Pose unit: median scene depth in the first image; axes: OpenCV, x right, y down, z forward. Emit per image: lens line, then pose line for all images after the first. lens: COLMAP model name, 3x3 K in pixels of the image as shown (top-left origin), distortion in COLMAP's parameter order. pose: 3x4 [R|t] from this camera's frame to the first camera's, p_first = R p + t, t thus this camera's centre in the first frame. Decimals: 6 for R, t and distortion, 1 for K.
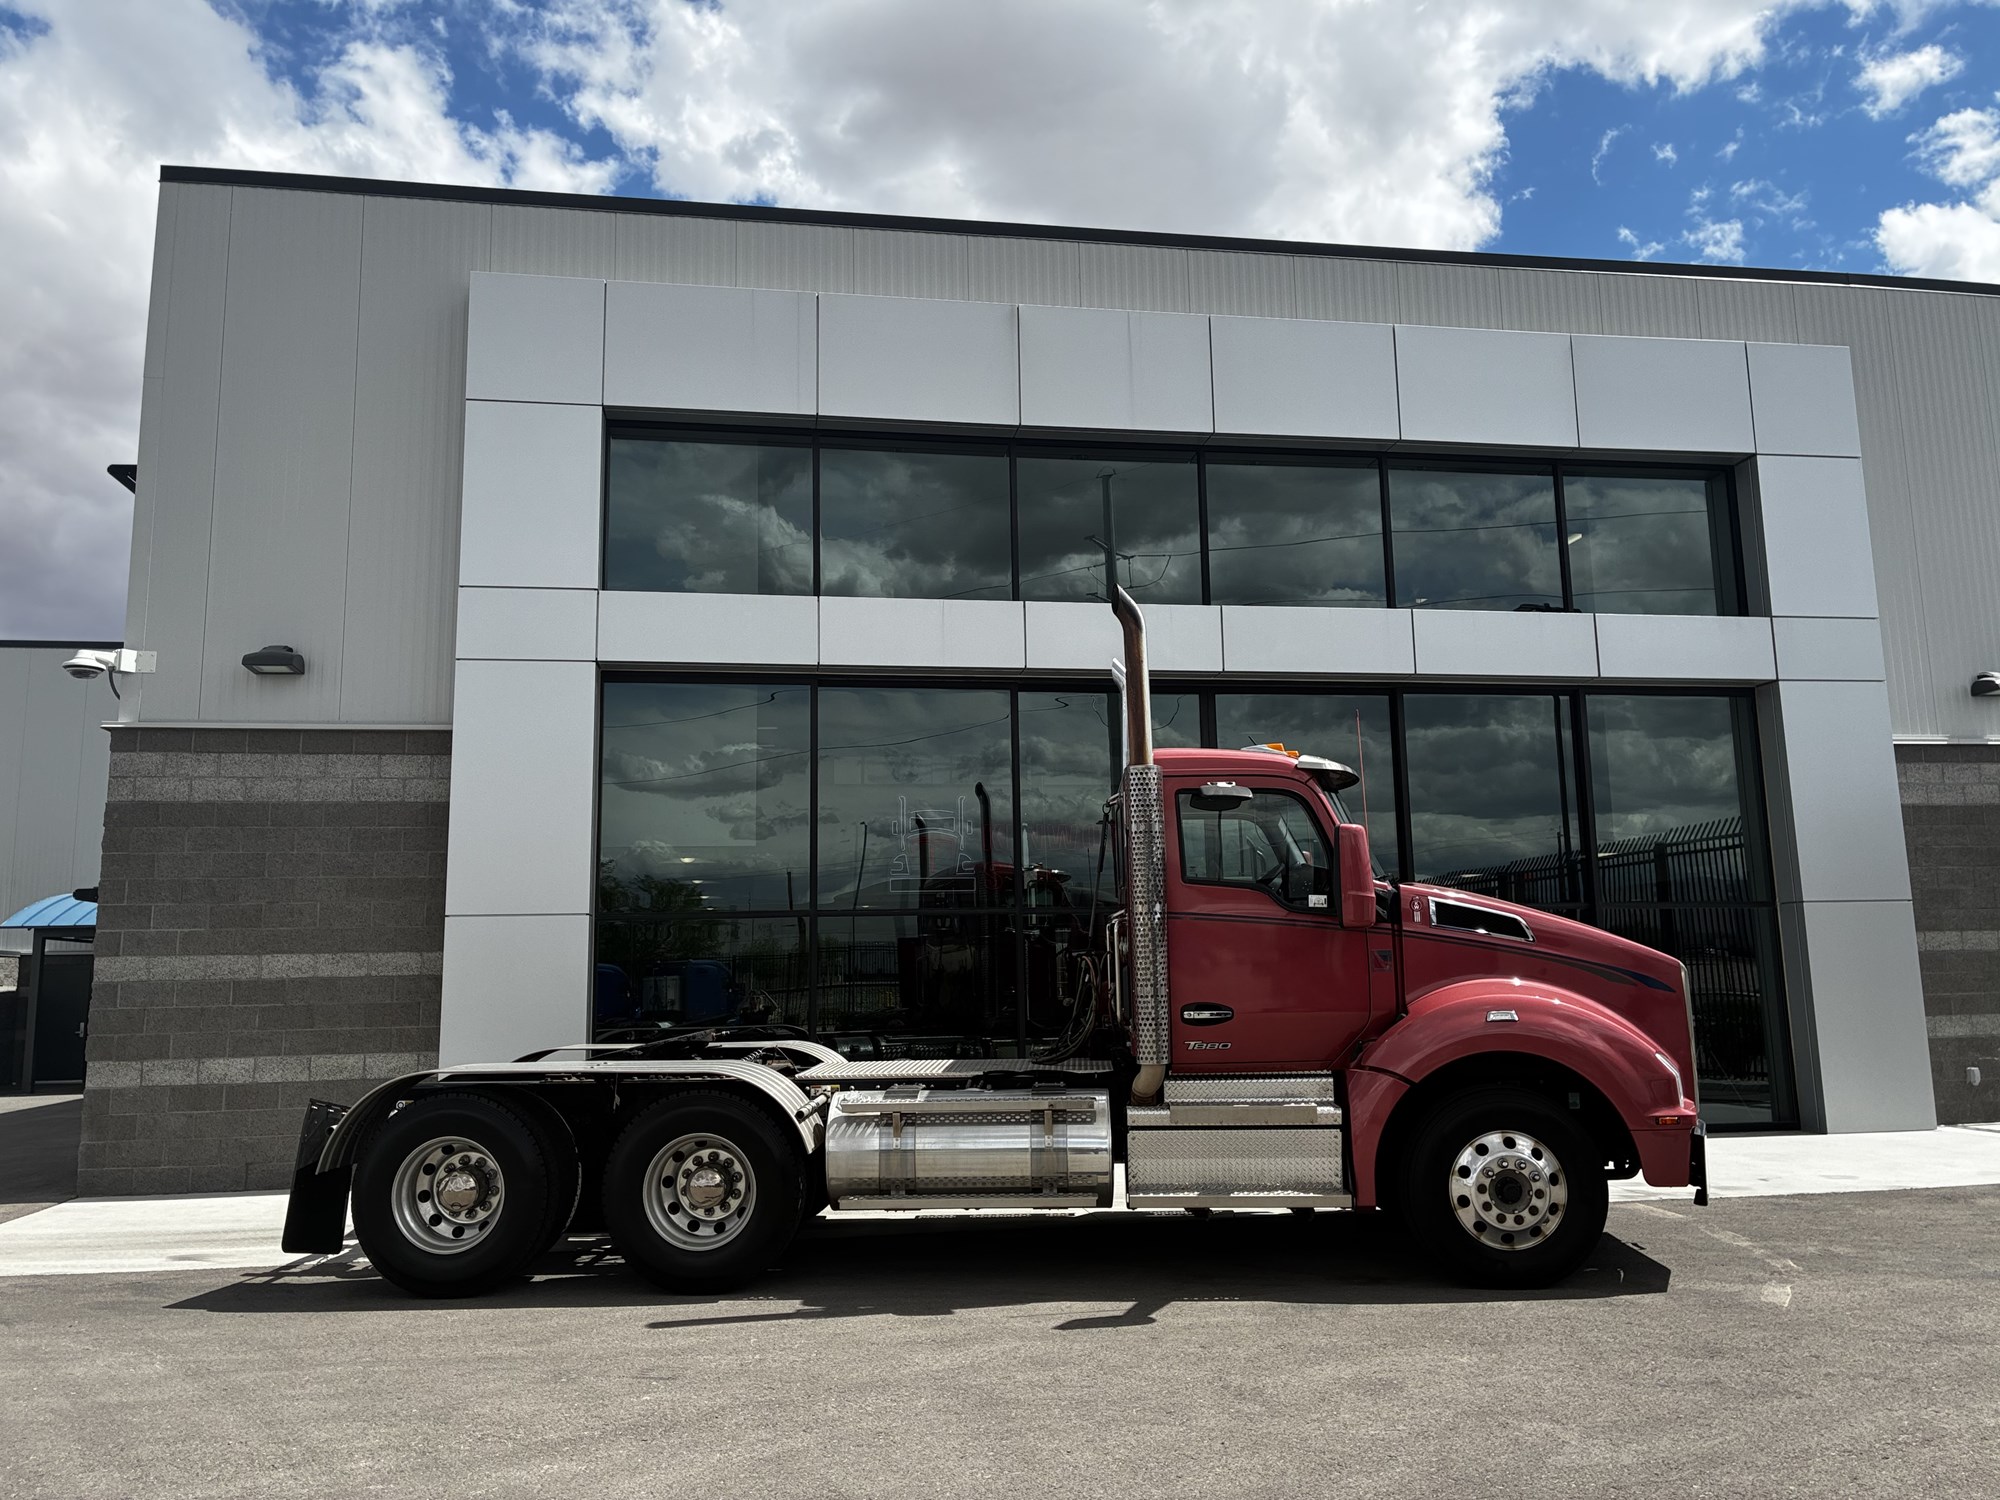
lens RADIAL K [[1536.6, 0, 1000.0], [0, 1536.6, 750.0], [0, 0, 1]] dist [0.001867, 0.000709]
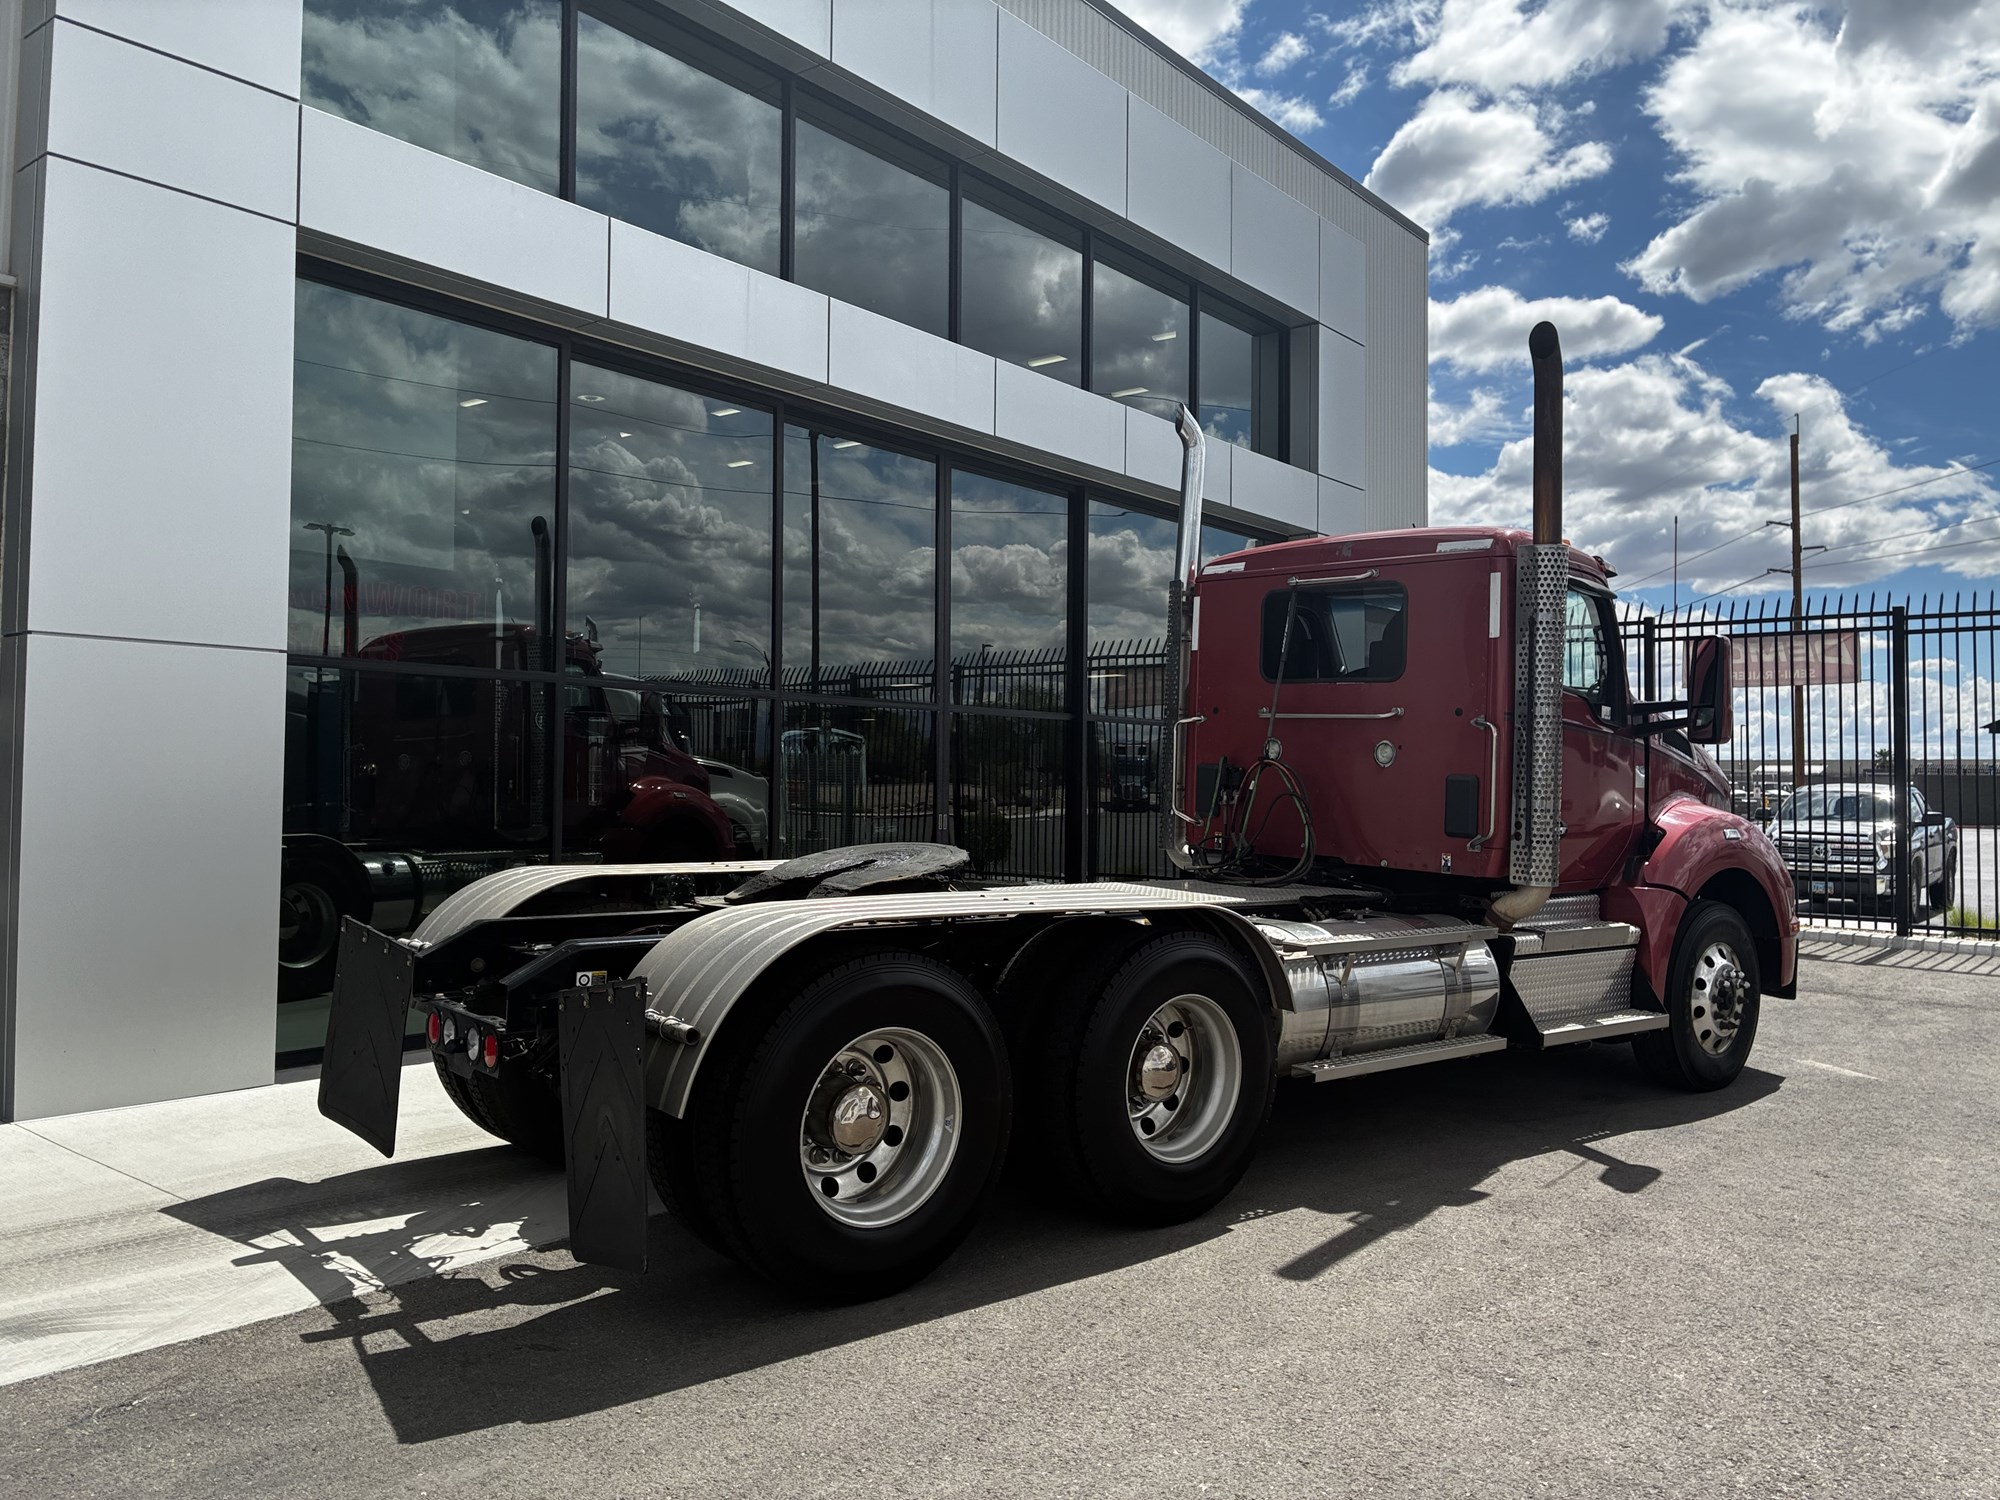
lens RADIAL K [[1497.5, 0, 1000.0], [0, 1497.5, 750.0], [0, 0, 1]] dist [0.033331, -0.000267]
pose [[0.749095, 0.040498, 0.661223, -0.448401], [-0.123698, 0.989126, 0.079556, 0.062905], [-0.650811, -0.141387, 0.745959, 0.365804]]
